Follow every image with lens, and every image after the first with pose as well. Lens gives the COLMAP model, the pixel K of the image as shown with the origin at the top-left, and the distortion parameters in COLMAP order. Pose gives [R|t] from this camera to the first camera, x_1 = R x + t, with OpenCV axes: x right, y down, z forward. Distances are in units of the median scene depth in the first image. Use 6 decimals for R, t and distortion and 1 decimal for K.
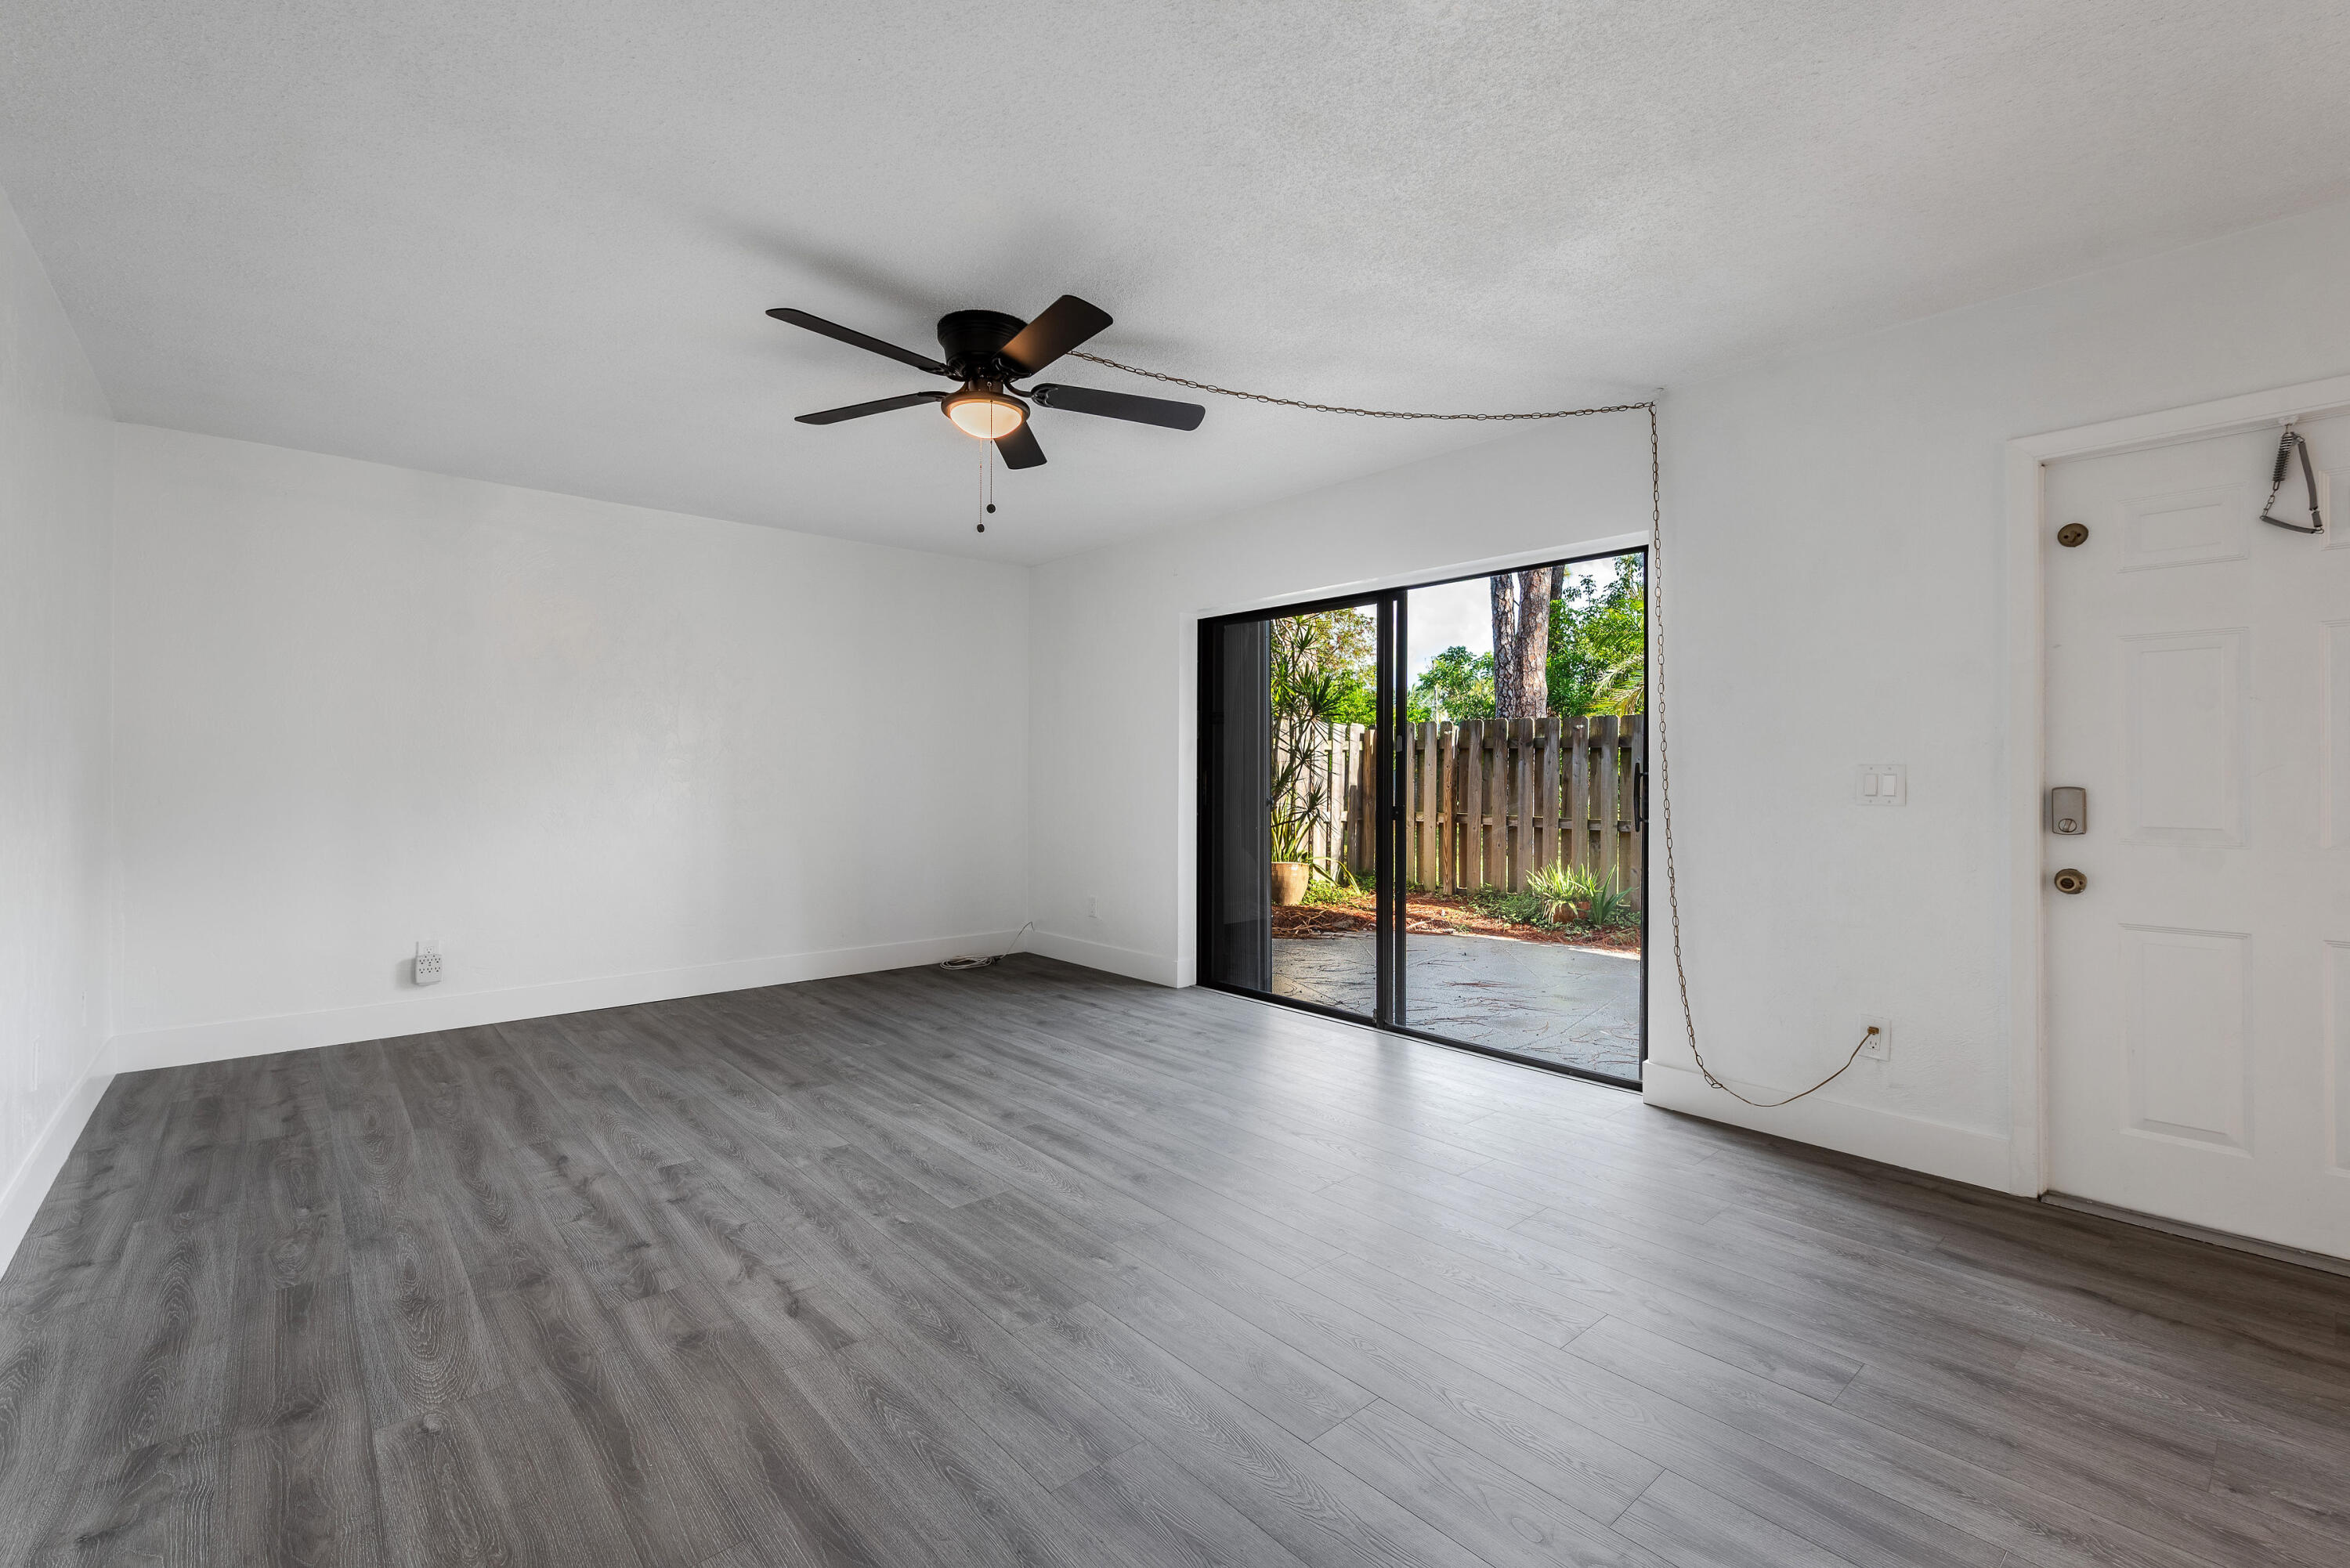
lens RADIAL K [[1021.9, 0, 1184.8], [0, 1021.9, 770.1], [0, 0, 1]] dist [0.009800, -0.000910]
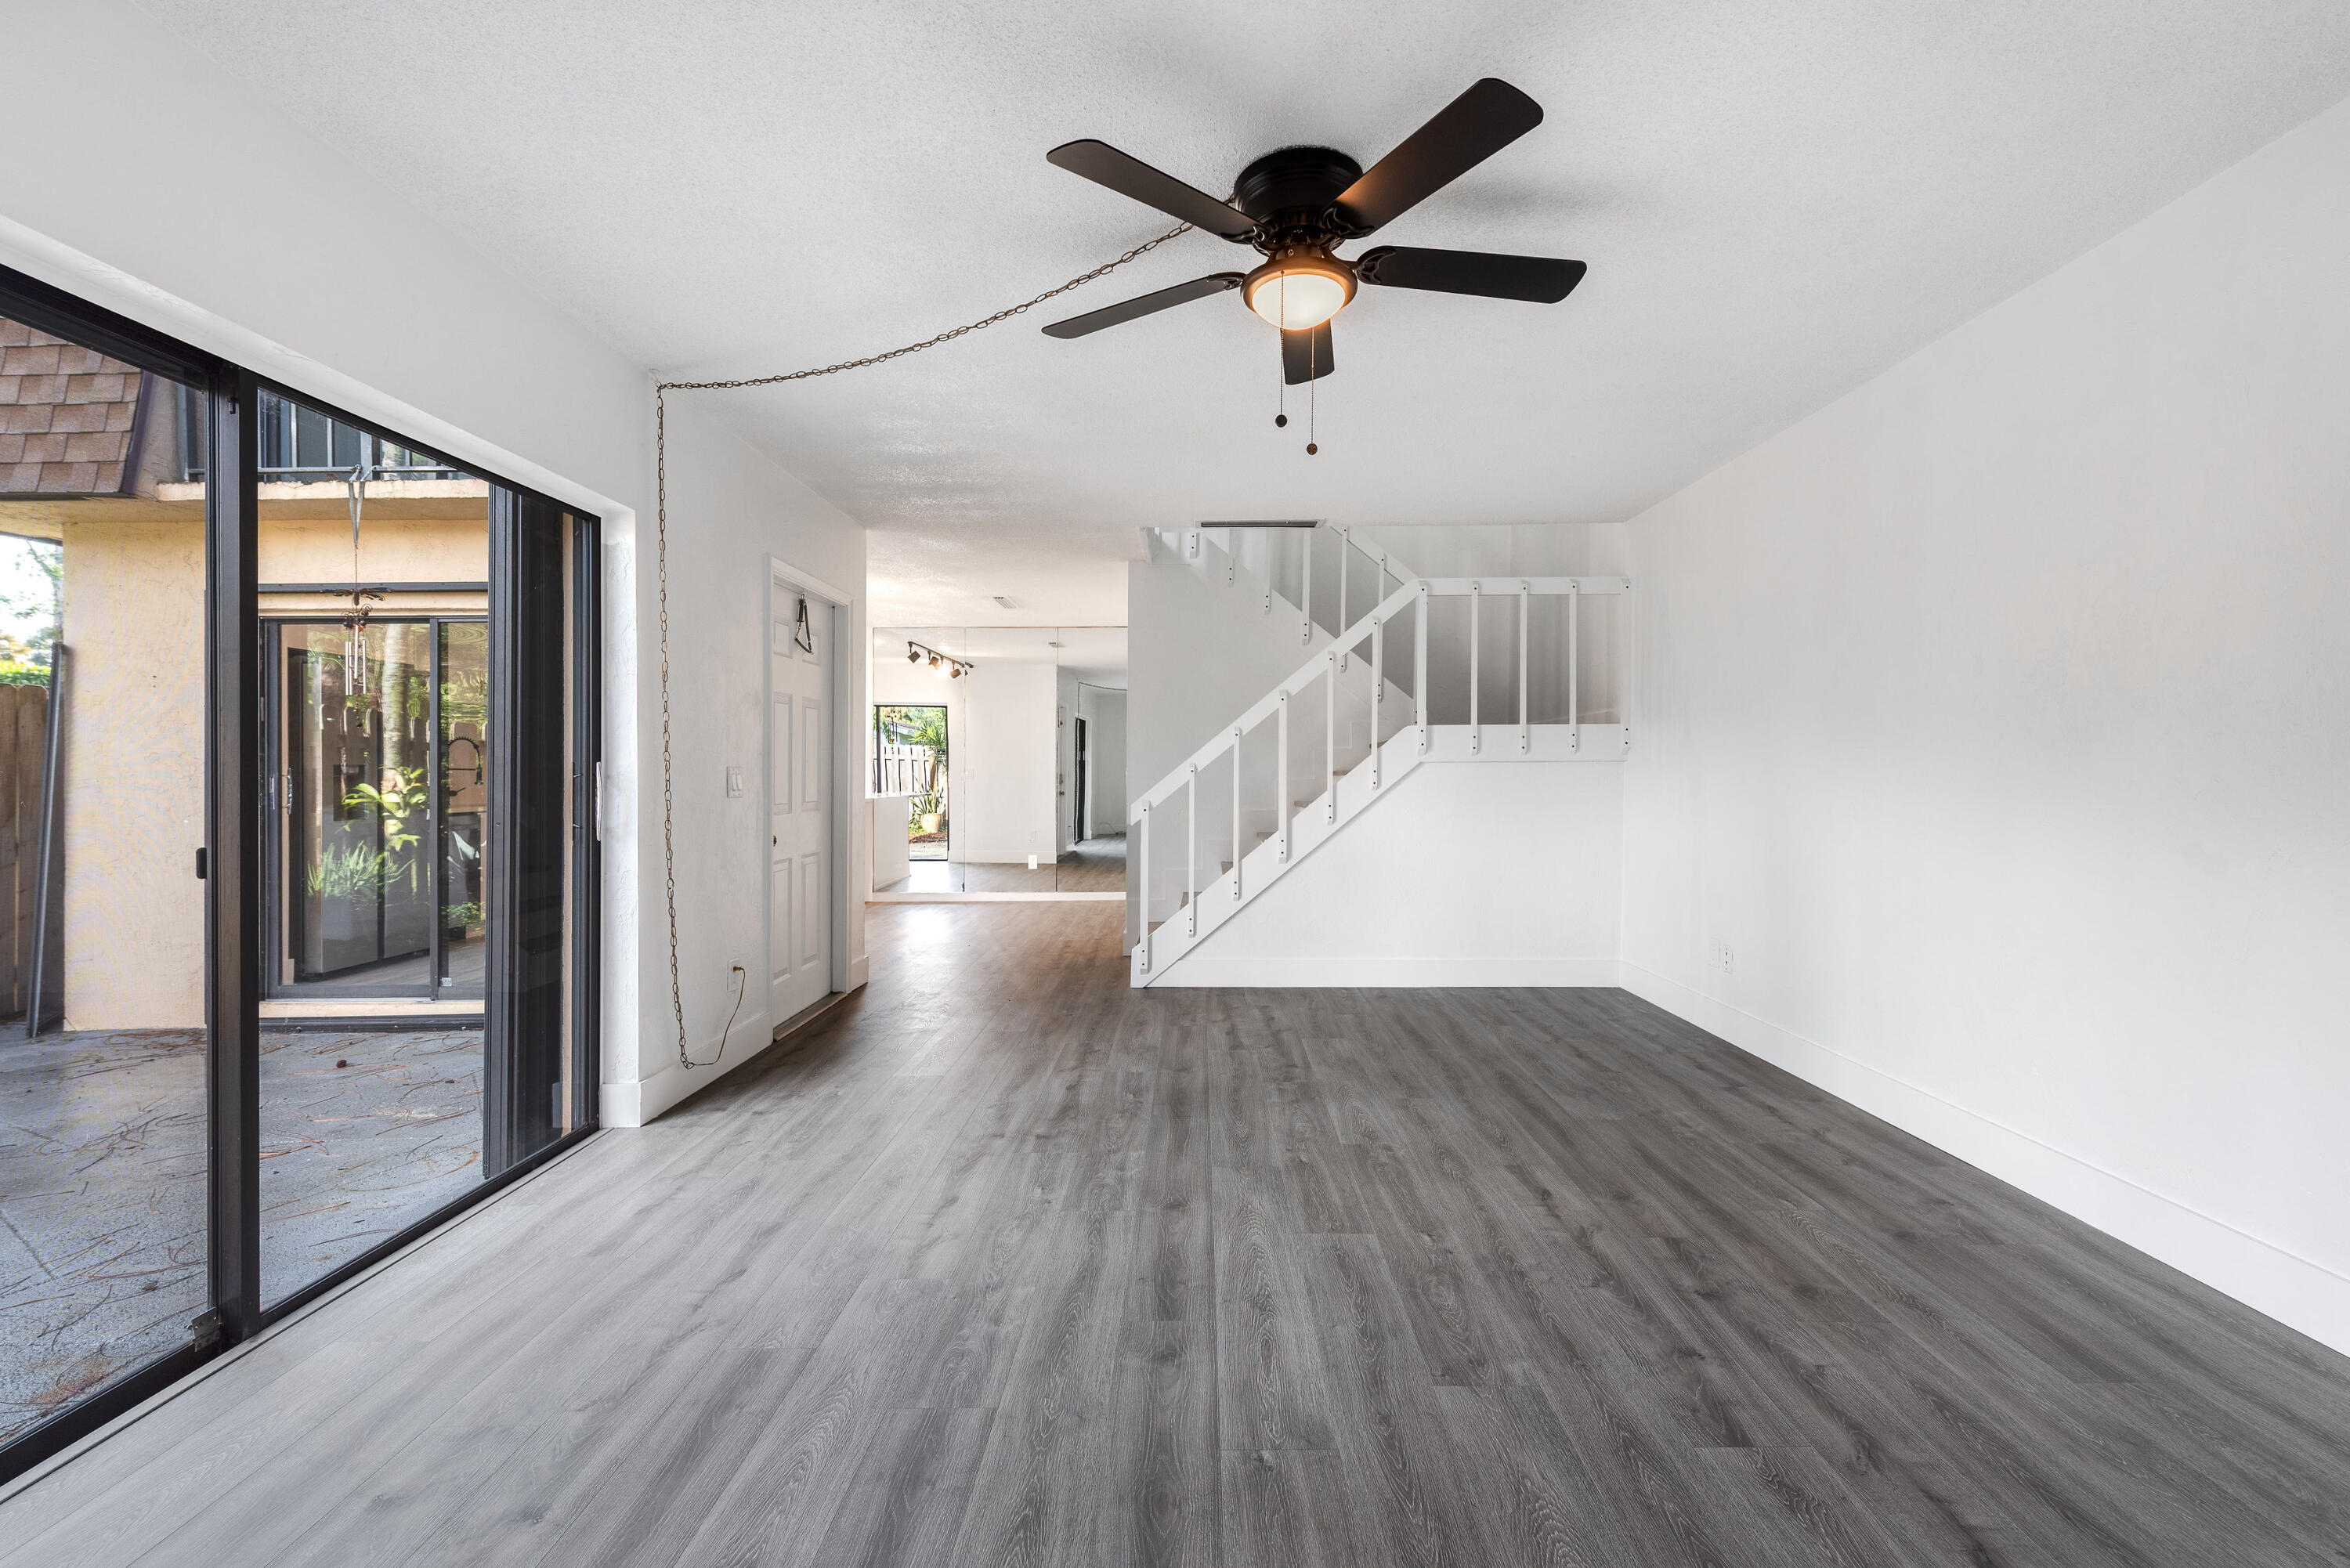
lens RADIAL K [[1021.9, 0, 1184.8], [0, 1021.9, 770.1], [0, 0, 1]] dist [0.009800, -0.000910]
pose [[-0.738447, 0.001613, 0.674310, -0.716658], [0.001690, 0.999998, -0.000541, 0.001460], [-0.674310, 0.000741, -0.738448, 1.767890]]
